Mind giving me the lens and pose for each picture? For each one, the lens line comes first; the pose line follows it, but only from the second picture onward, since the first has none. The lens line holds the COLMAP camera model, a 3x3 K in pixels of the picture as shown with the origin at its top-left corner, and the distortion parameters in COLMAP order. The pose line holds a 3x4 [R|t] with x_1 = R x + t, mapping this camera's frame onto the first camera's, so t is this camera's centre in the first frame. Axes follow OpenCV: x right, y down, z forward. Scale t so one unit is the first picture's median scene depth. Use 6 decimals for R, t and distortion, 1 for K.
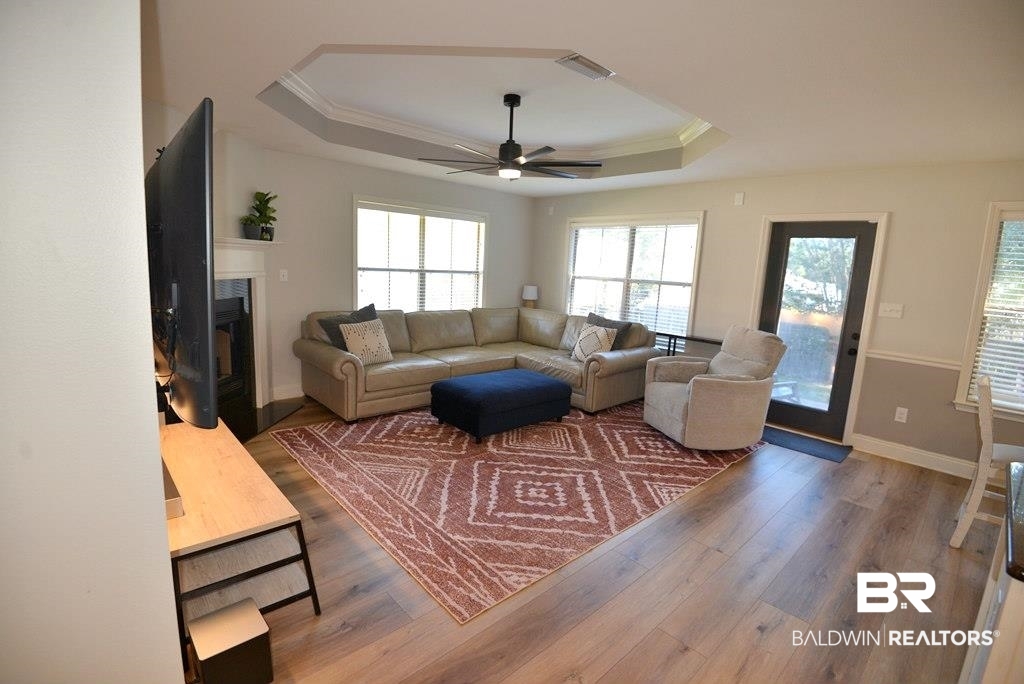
lens RADIAL K [[473.6, 0, 508.5], [0, 473.6, 341.5], [0, 0, 1]] dist [-0.013058, -0.020338]
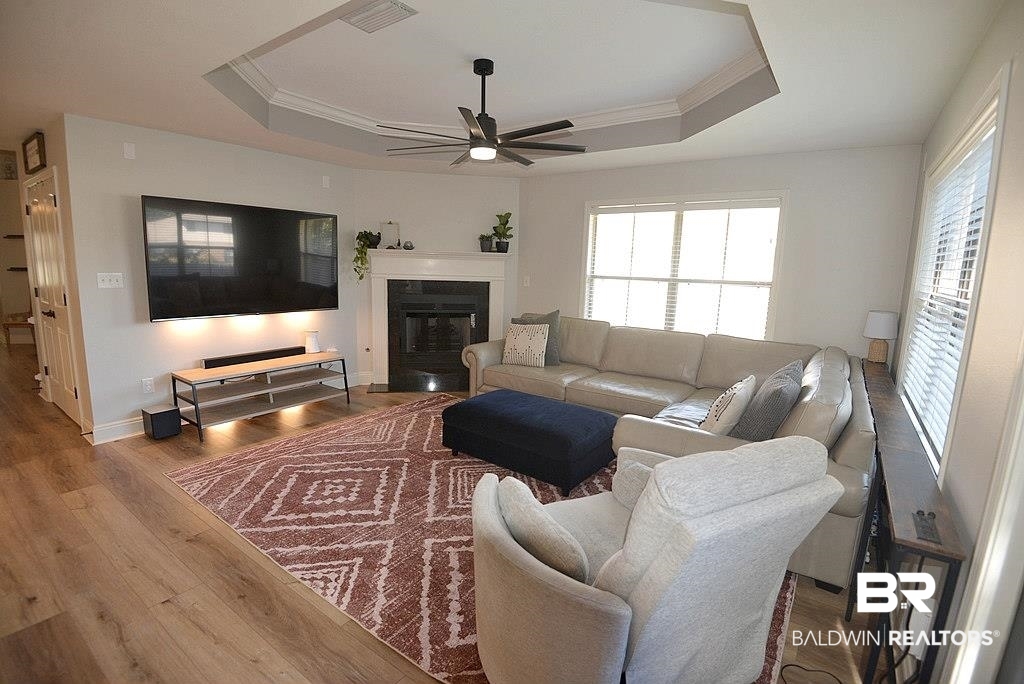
lens RADIAL K [[473.6, 0, 508.5], [0, 473.6, 341.5], [0, 0, 1]] dist [-0.013058, -0.020338]
pose [[0.201753, 0.119529, -0.972115, 0.916734], [-0.176077, 0.980781, 0.084051, -0.109559], [0.963479, 0.154210, 0.218922, 0.954642]]
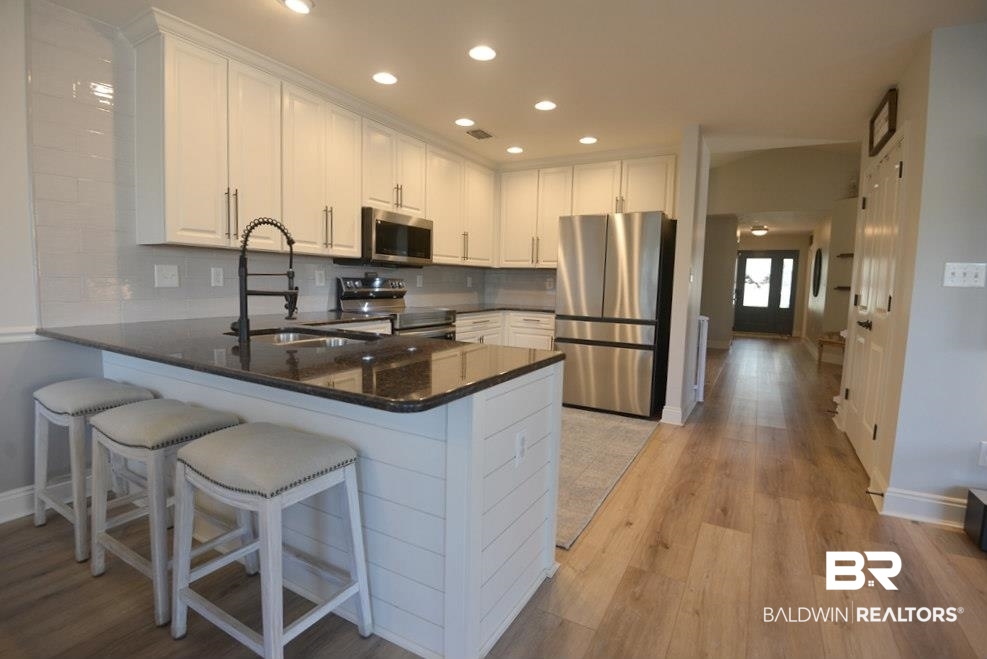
lens RADIAL K [[474.6, 0, 493.5], [0, 474.6, 329.5], [0, 0, 1]] dist [-0.013174, -0.020068]
pose [[-0.951348, -0.042226, -0.305211, 0.555143], [-0.119164, 0.963907, 0.238081, -0.002790], [0.284142, 0.262868, -0.922043, 0.738084]]
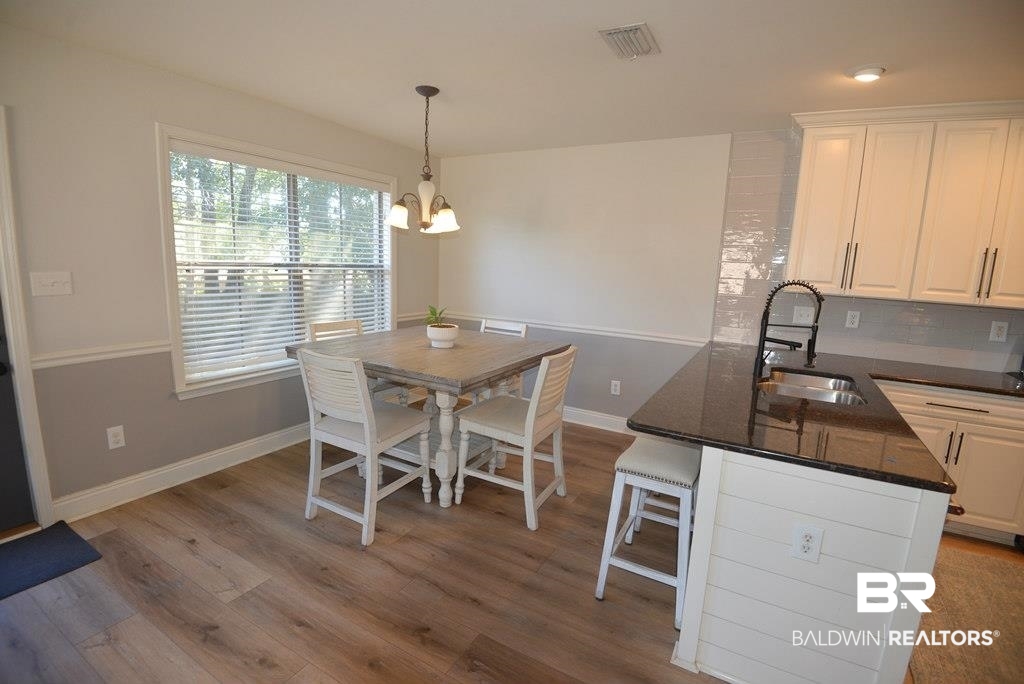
lens RADIAL K [[473.6, 0, 508.5], [0, 473.6, 341.5], [0, 0, 1]] dist [-0.013058, -0.020338]
pose [[-0.300146, -0.221049, 0.927928, 0.107560], [0.099302, 0.960253, 0.260870, -0.099750], [-0.948710, 0.170444, -0.266266, 0.688071]]
